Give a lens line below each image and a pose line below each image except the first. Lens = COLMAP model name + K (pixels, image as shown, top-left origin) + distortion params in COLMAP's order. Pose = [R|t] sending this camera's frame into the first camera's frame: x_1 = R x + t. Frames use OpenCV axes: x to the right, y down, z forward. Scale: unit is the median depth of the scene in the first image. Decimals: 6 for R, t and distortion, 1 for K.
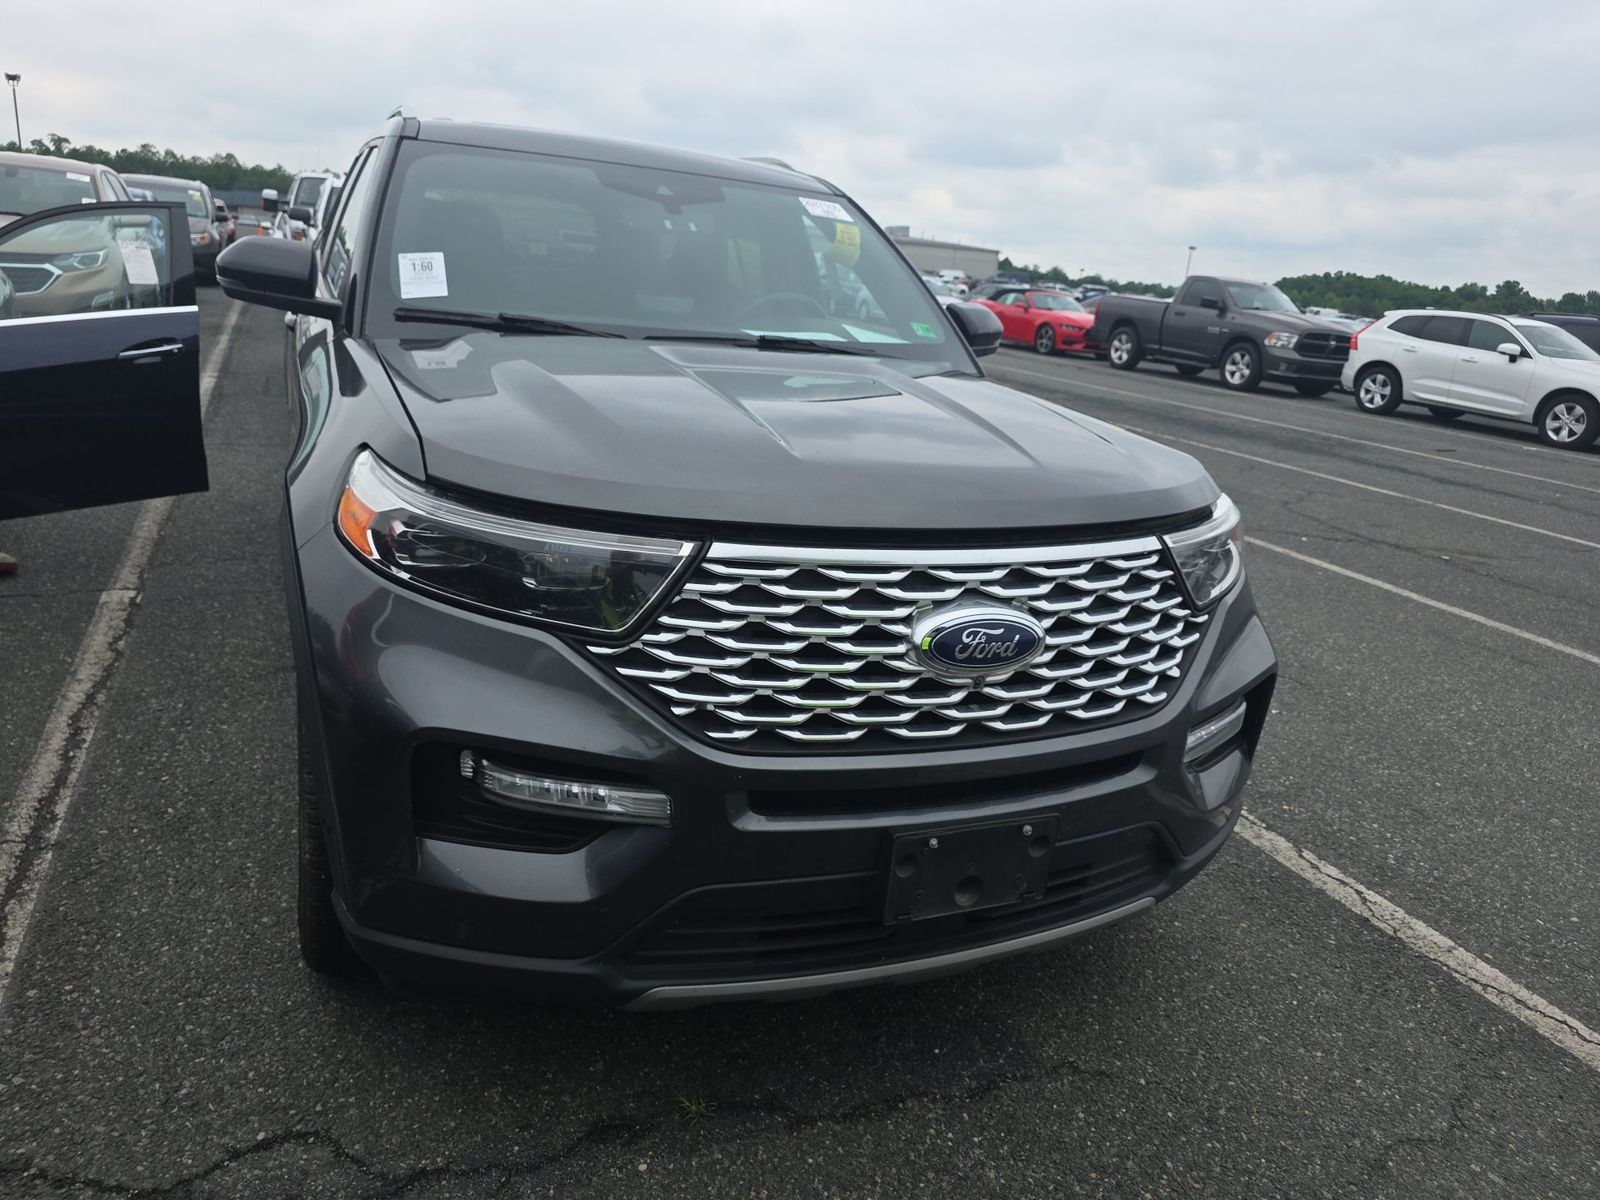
lens RADIAL K [[1078.3, 0, 800.2], [0, 1078.3, 583.9], [0, 0, 1]] dist [0.039809, -0.034940]
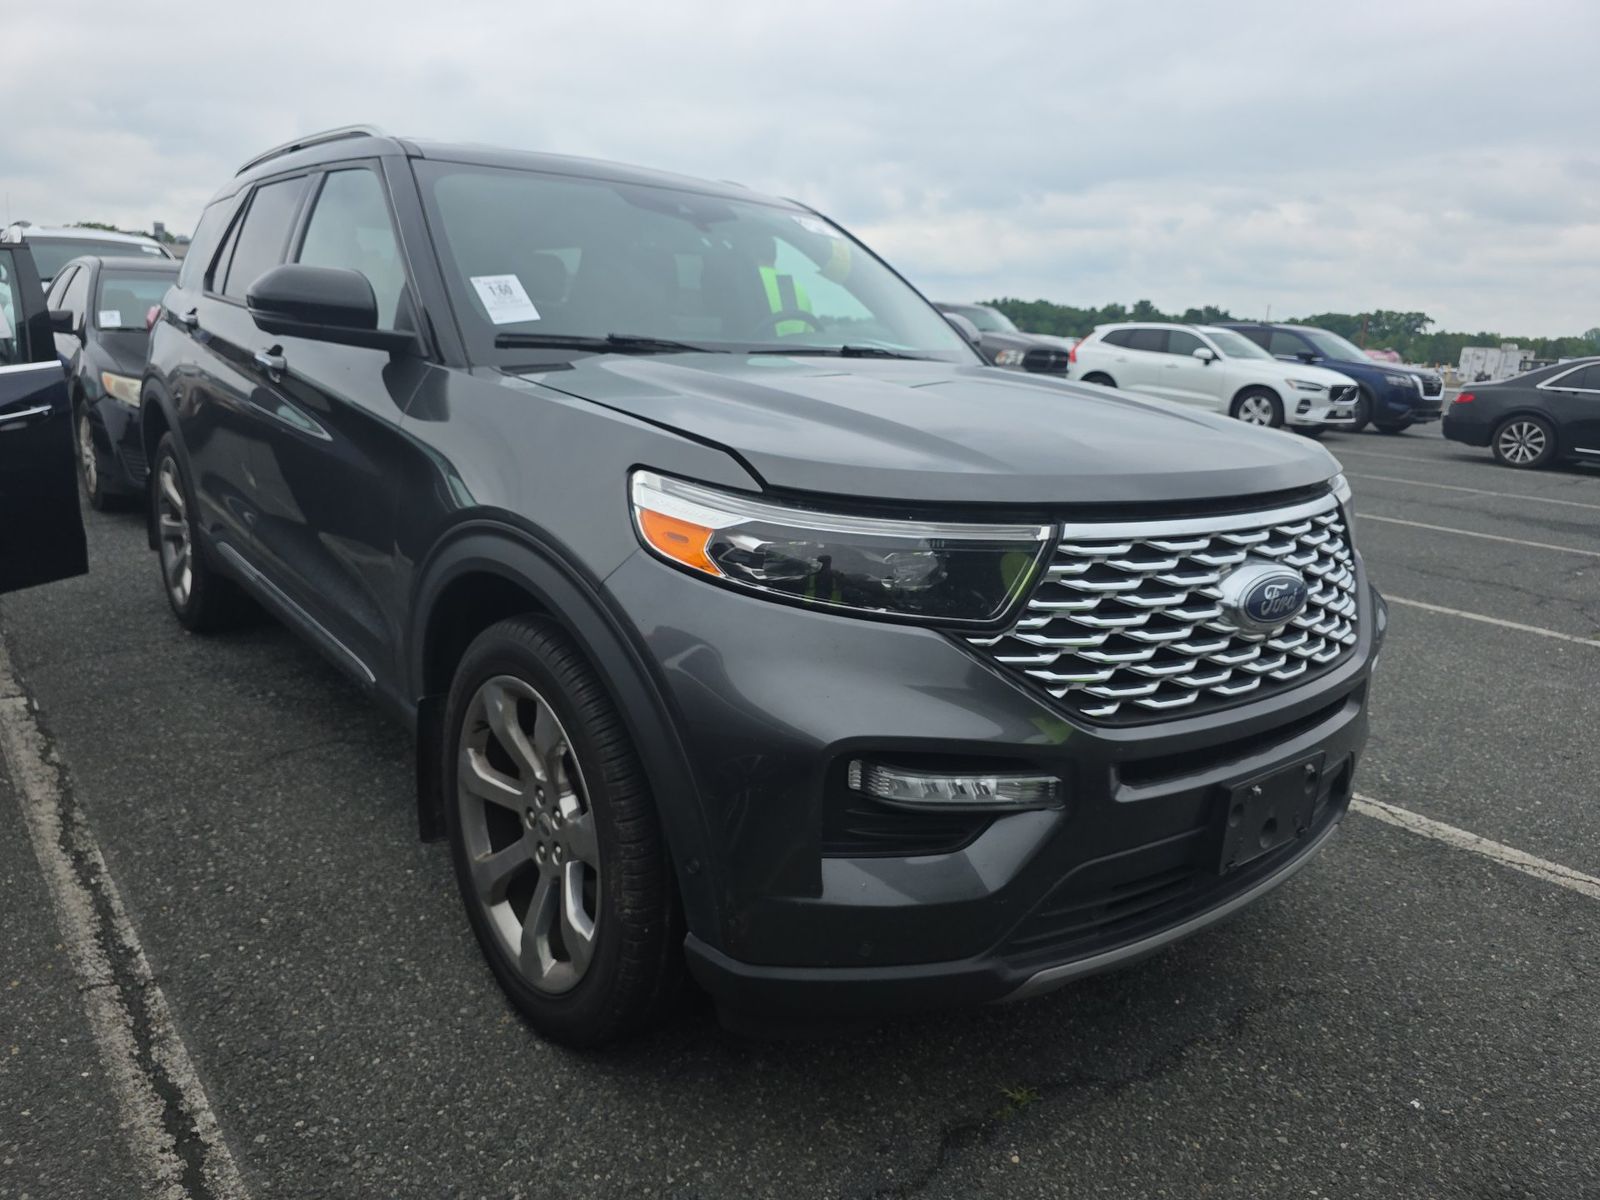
lens RADIAL K [[1078.3, 0, 788.2], [0, 1078.3, 606.9], [0, 0, 1]] dist [0.039809, -0.034940]
pose [[0.963436, -0.108434, 0.245015, -0.383446], [0.112252, 0.993678, -0.001630, 0.007272], [-0.243289, 0.029074, 0.969518, 0.048218]]
